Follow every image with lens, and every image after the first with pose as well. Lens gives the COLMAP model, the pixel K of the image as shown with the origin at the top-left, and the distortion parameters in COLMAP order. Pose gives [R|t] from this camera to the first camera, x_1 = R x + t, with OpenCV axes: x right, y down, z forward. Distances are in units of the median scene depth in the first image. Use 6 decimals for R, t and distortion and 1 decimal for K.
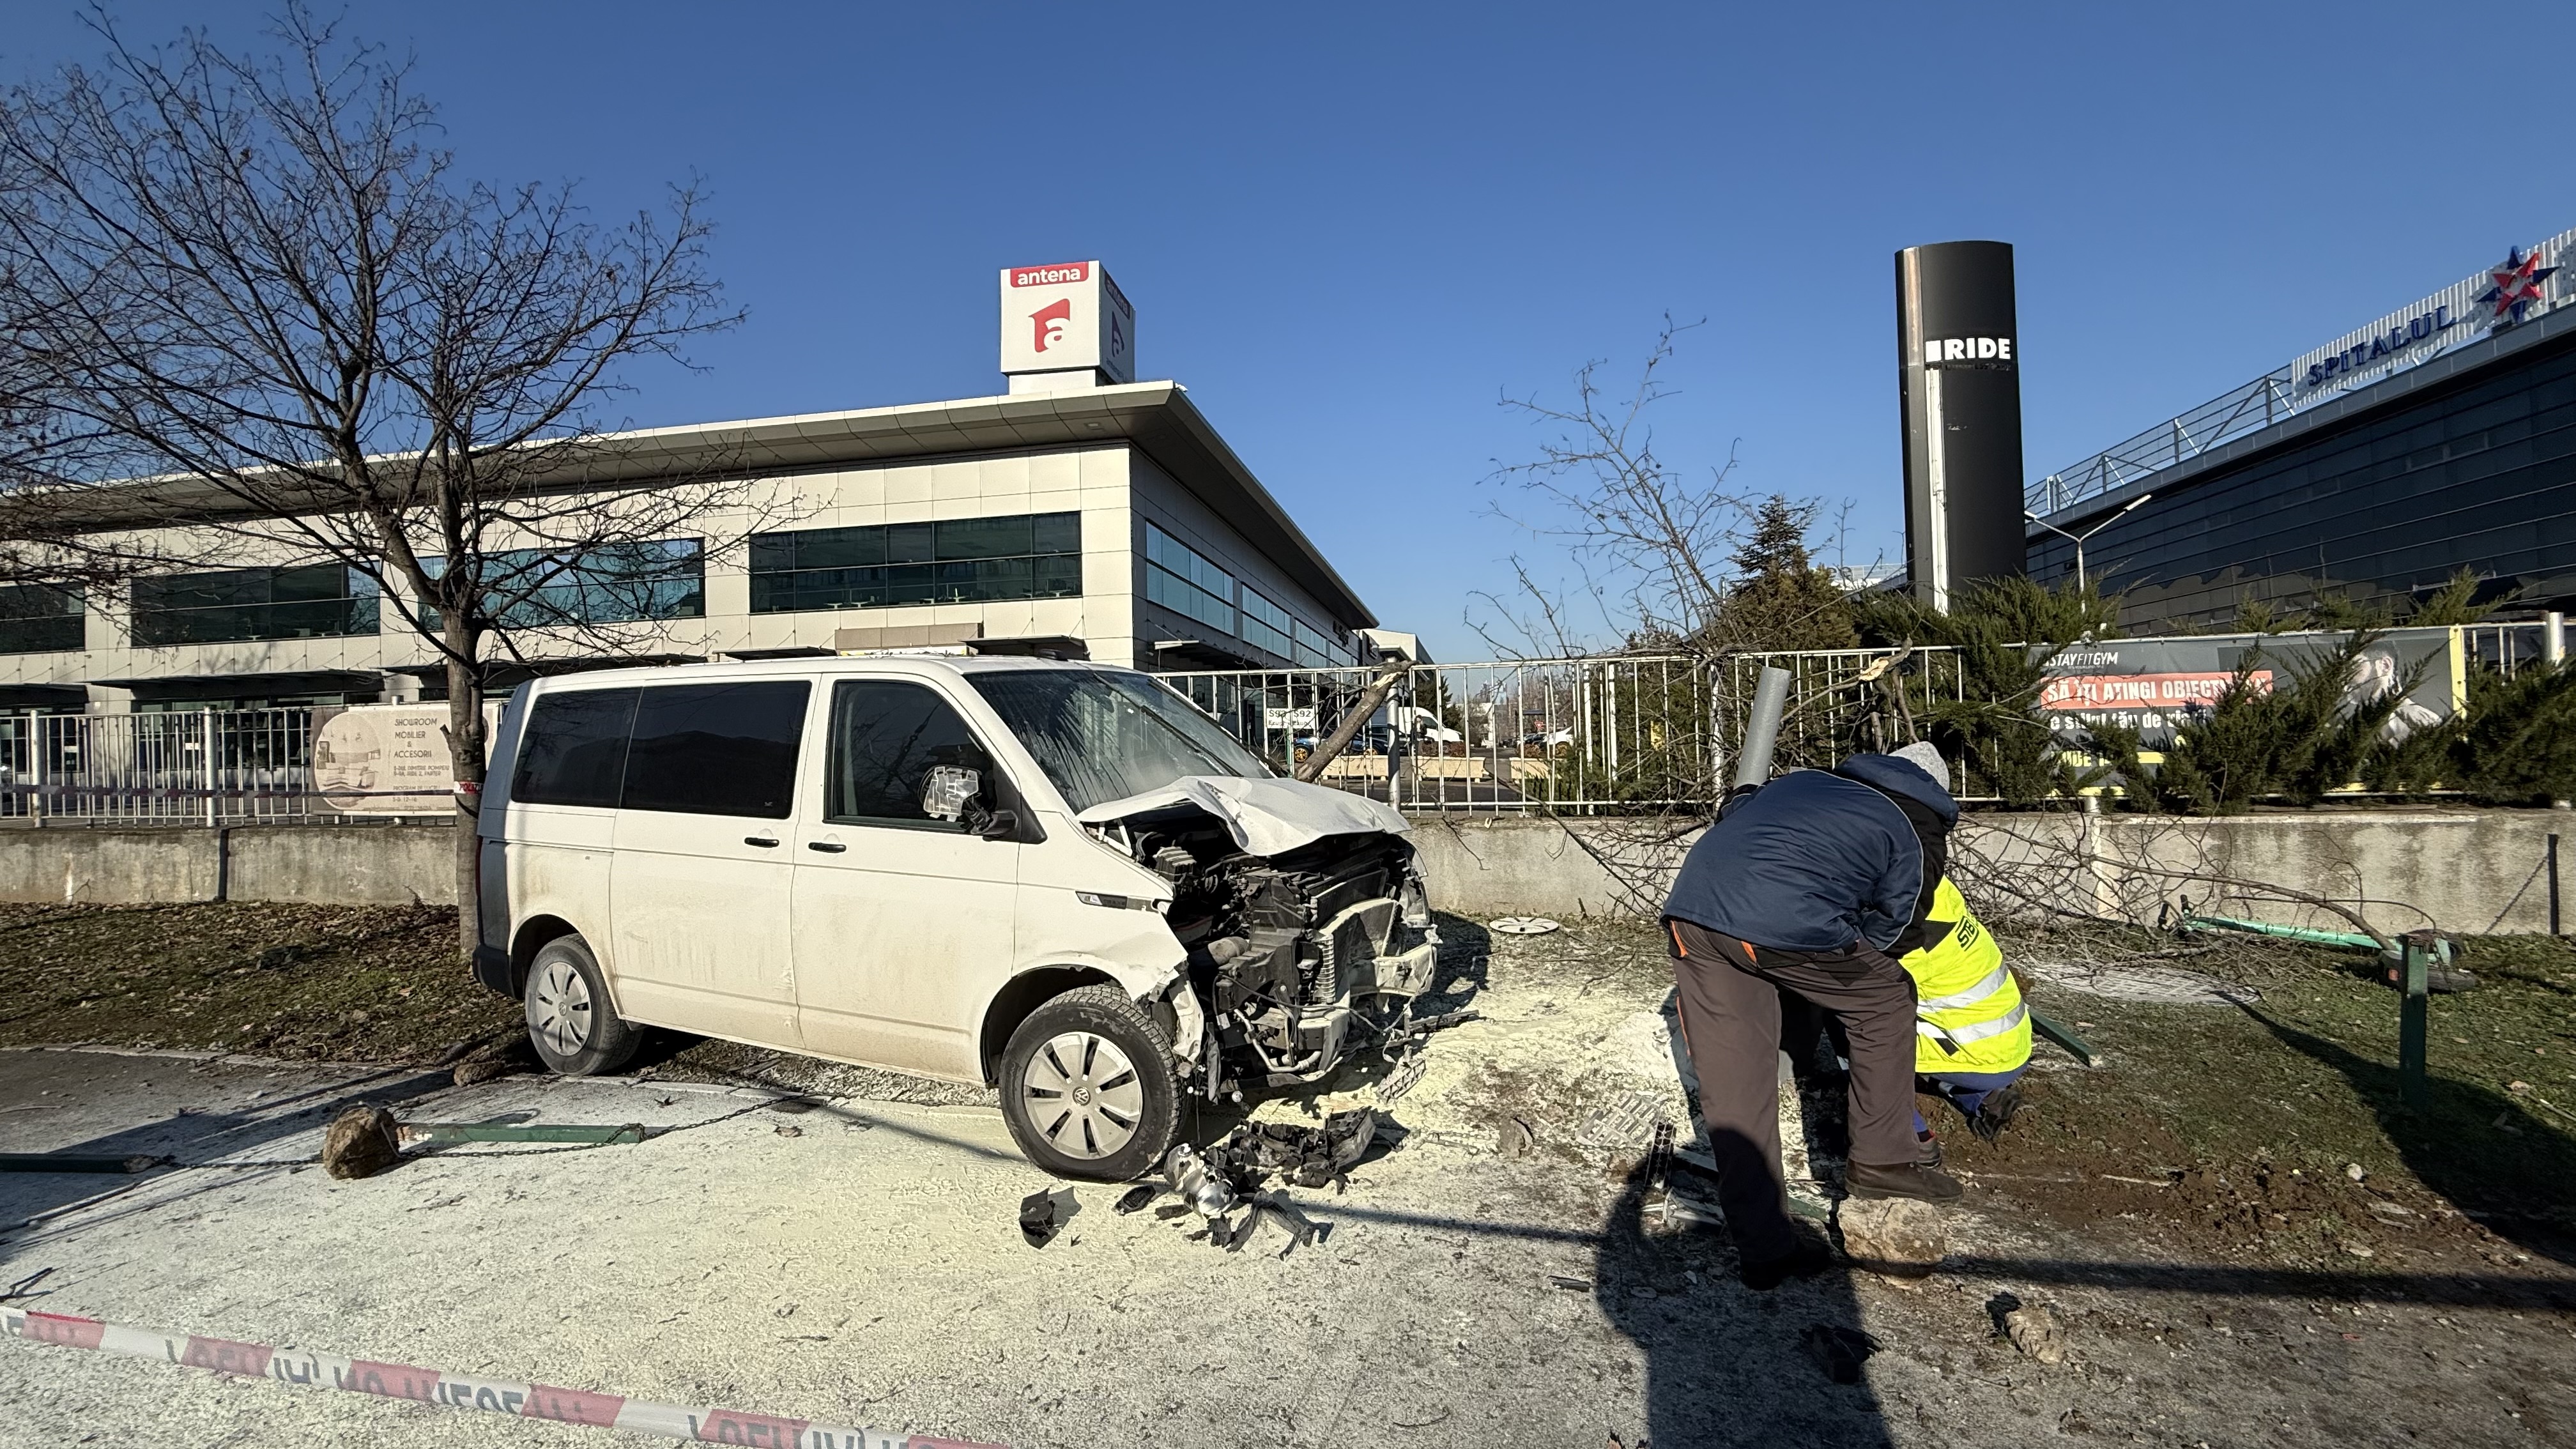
lens RADIAL K [[1021.1, 0, 1284.8], [0, 1021.1, 723.5], [0, 0, 1]] dist [-0.000717, -0.000149]
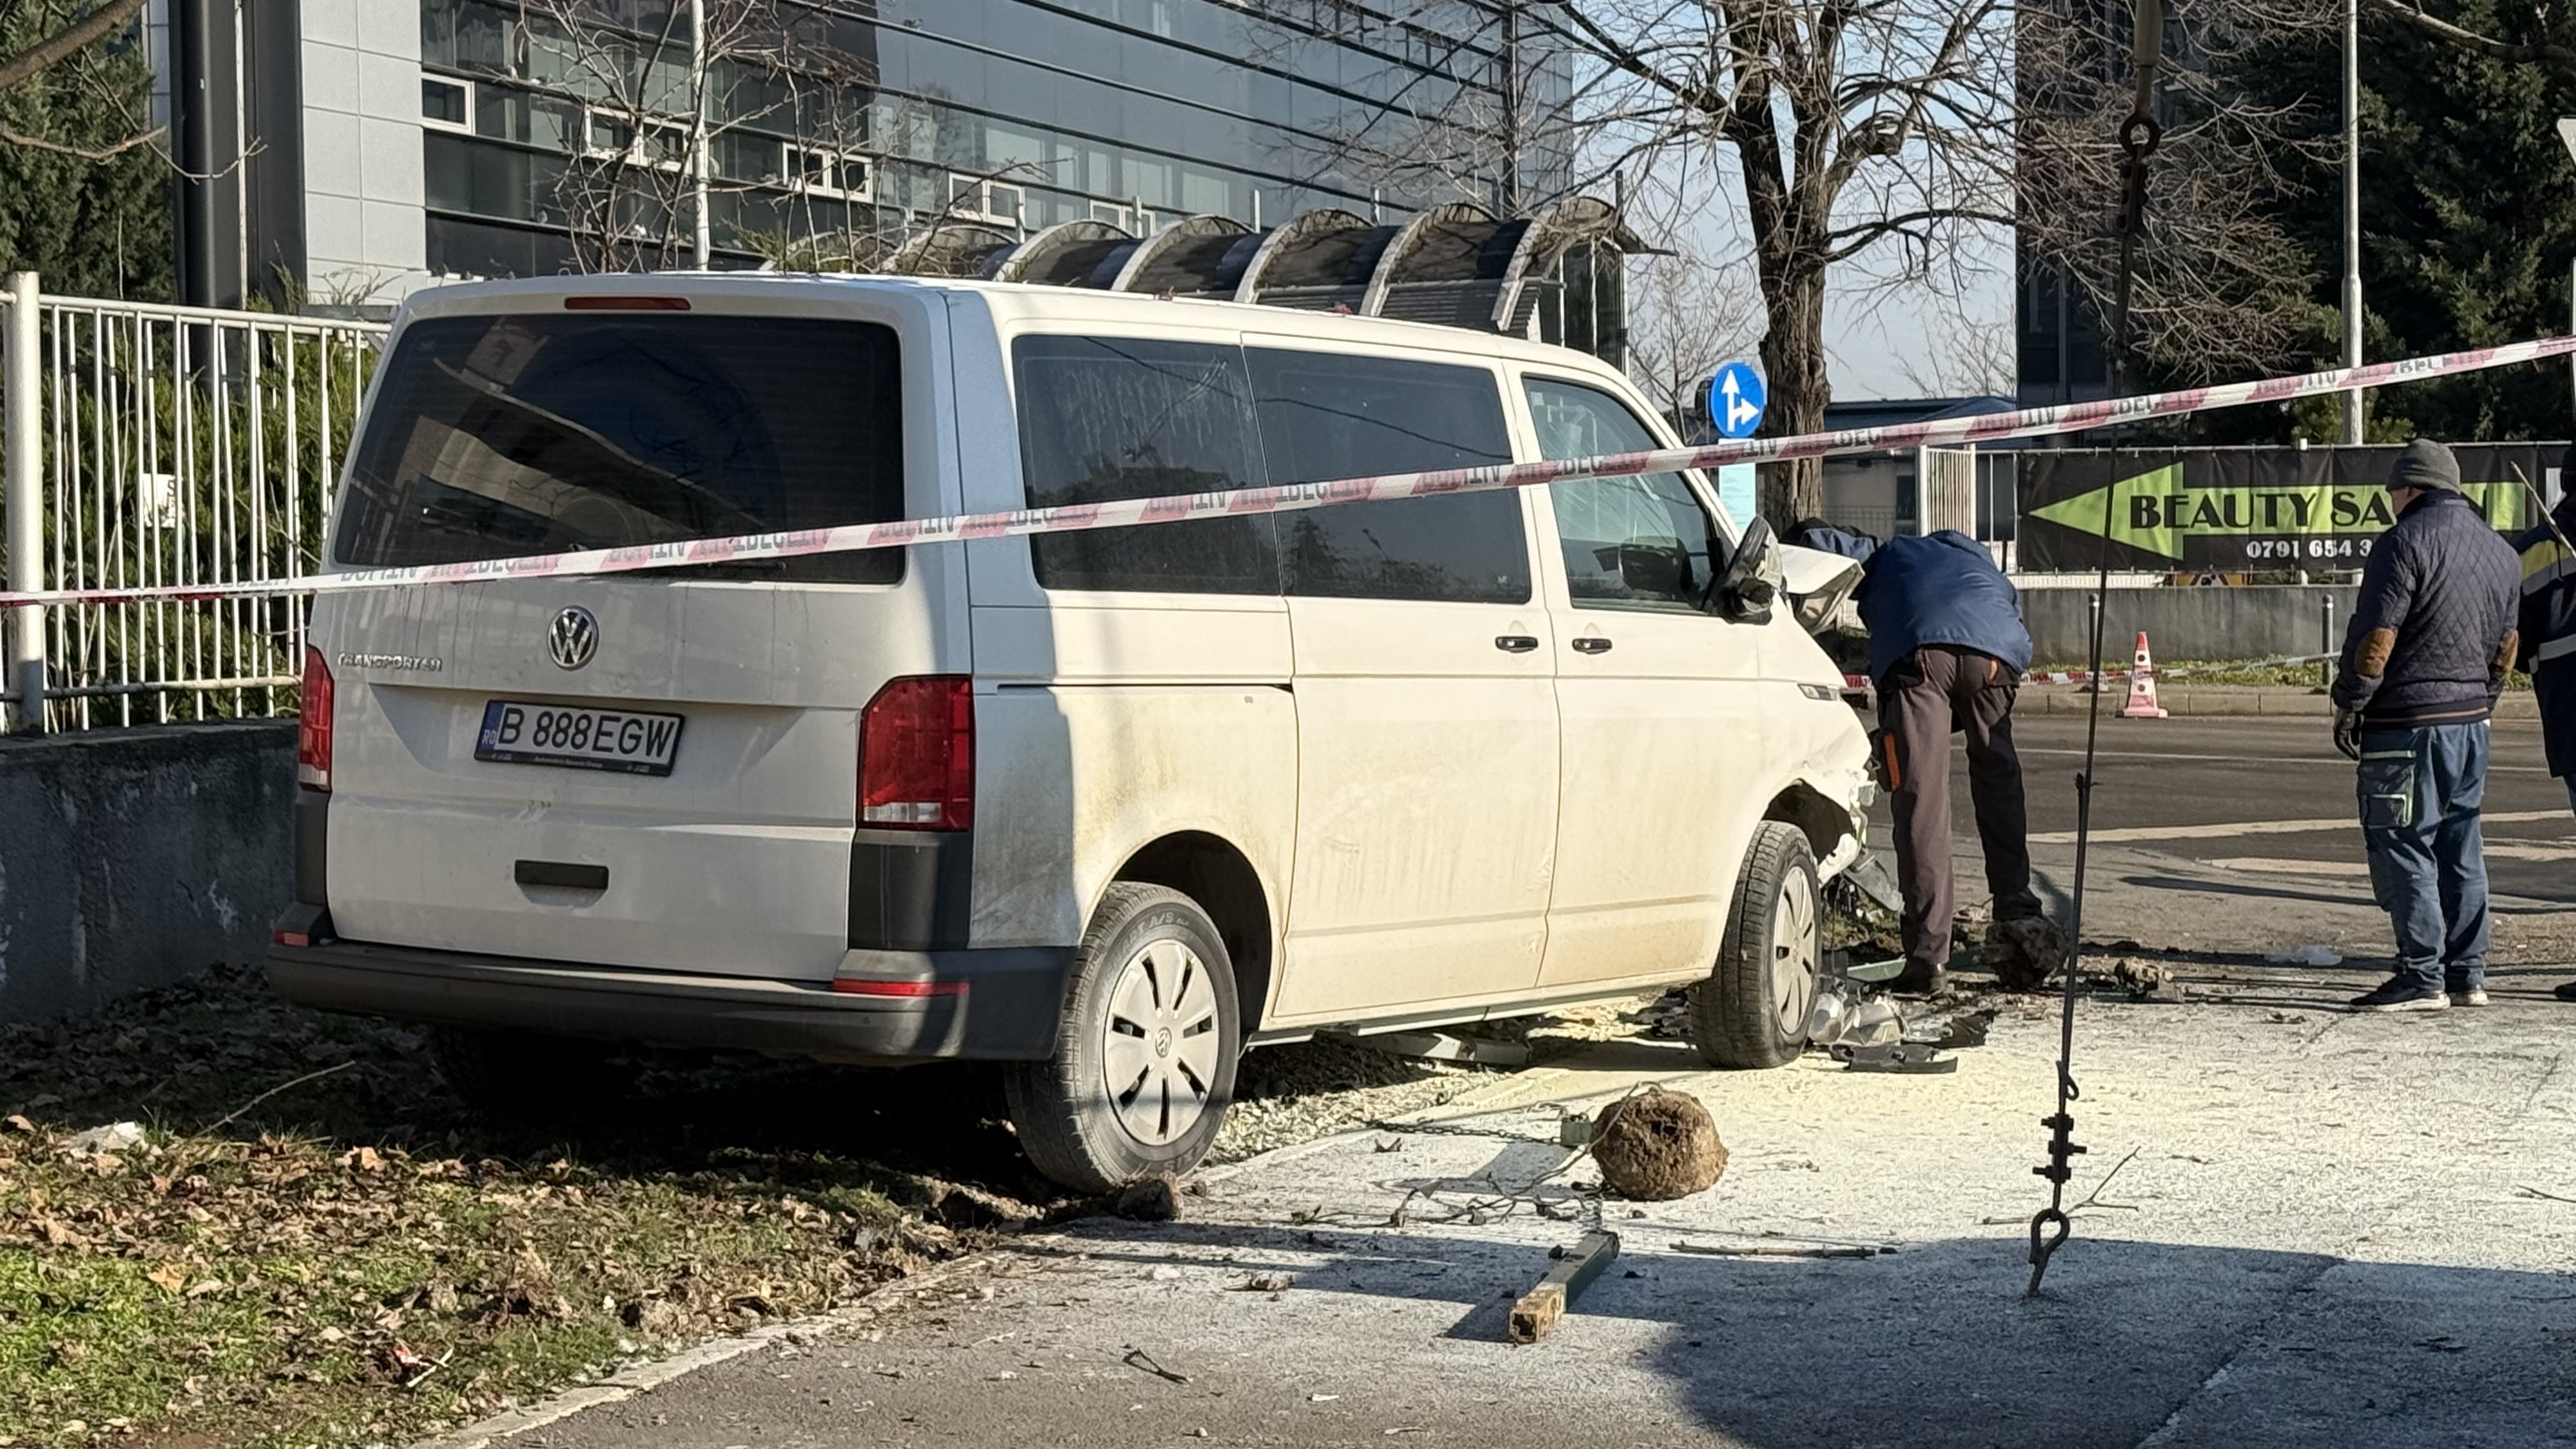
lens RADIAL K [[5399.7, 0, 1056.1], [0, 5399.7, 725.4], [0, 0, 1]] dist [0.234905, -0.371272]
pose [[0.135811, -0.010156, 0.990683, -2.314331], [-0.010810, 0.999873, 0.011732, 0.082988], [-0.990676, -0.012303, 0.135684, 0.538197]]
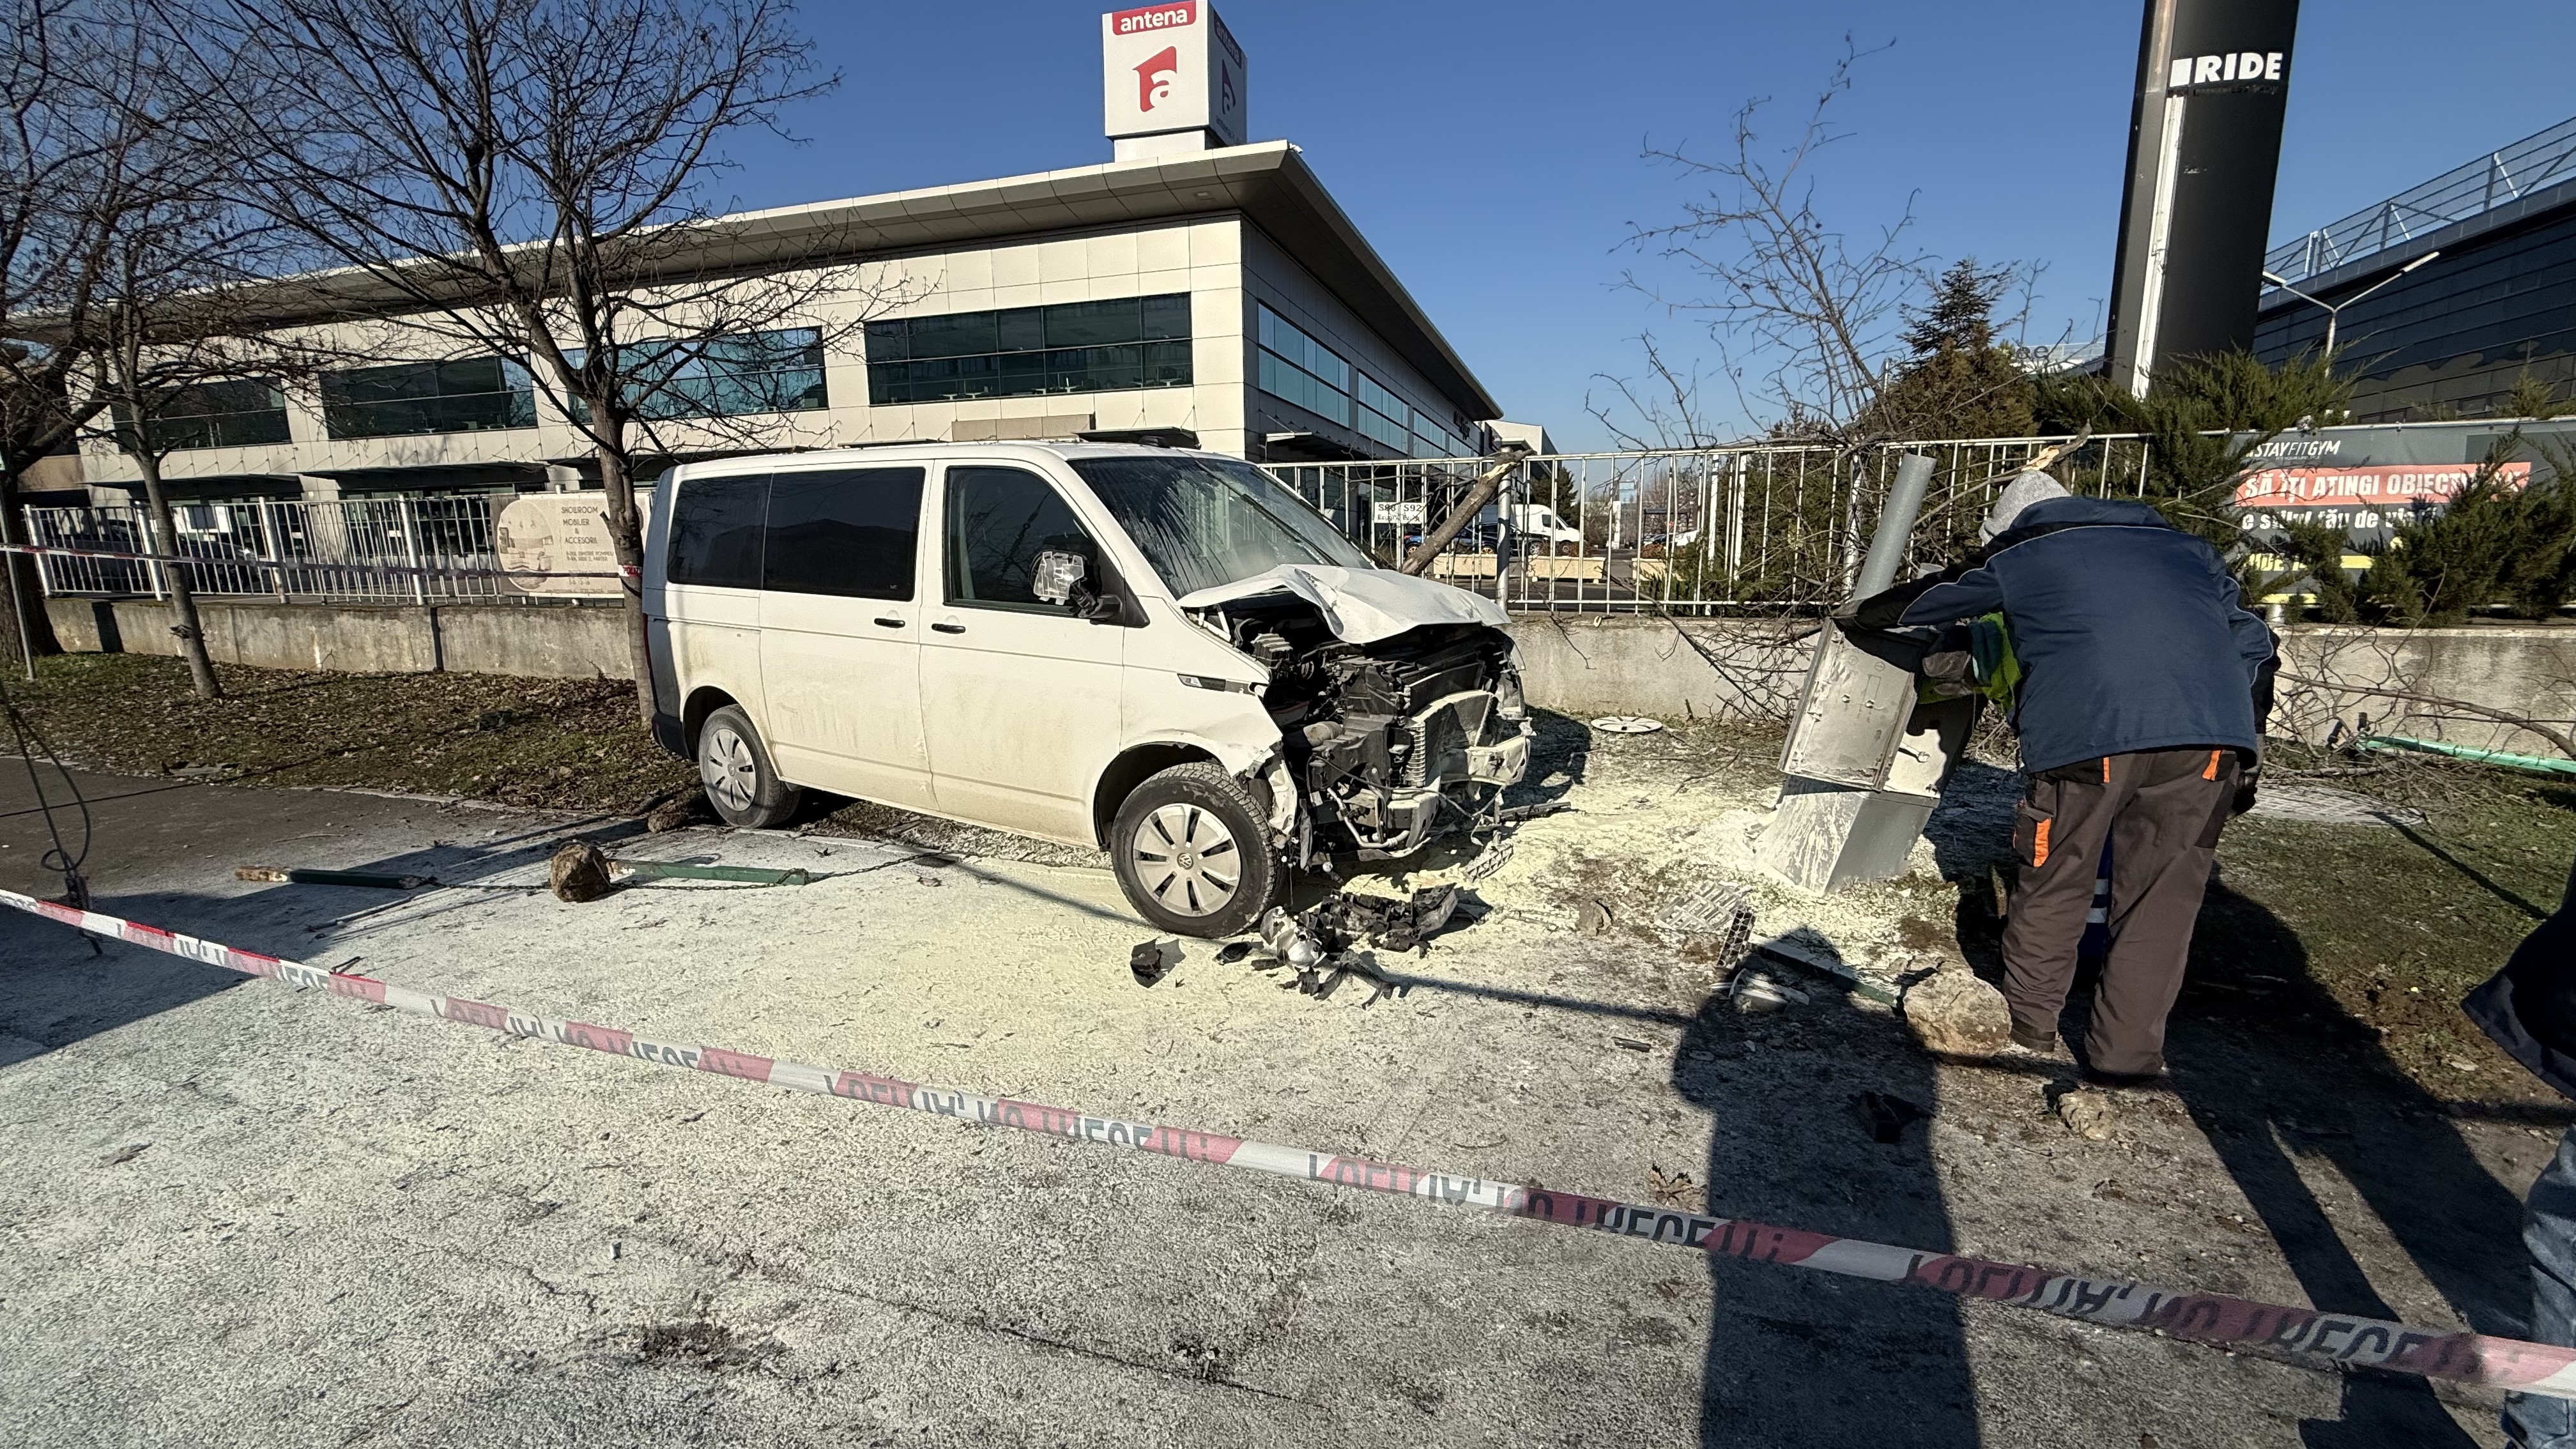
lens RADIAL K [[1021.1, 0, 1284.8], [0, 1021.1, 723.5], [0, 0, 1]] dist [-0.000717, -0.000149]
pose [[0.993828, 0.029105, -0.107049, 0.009814], [-0.007701, 0.980742, 0.195153, 0.005125], [0.110668, -0.193124, 0.974913, -0.009441]]
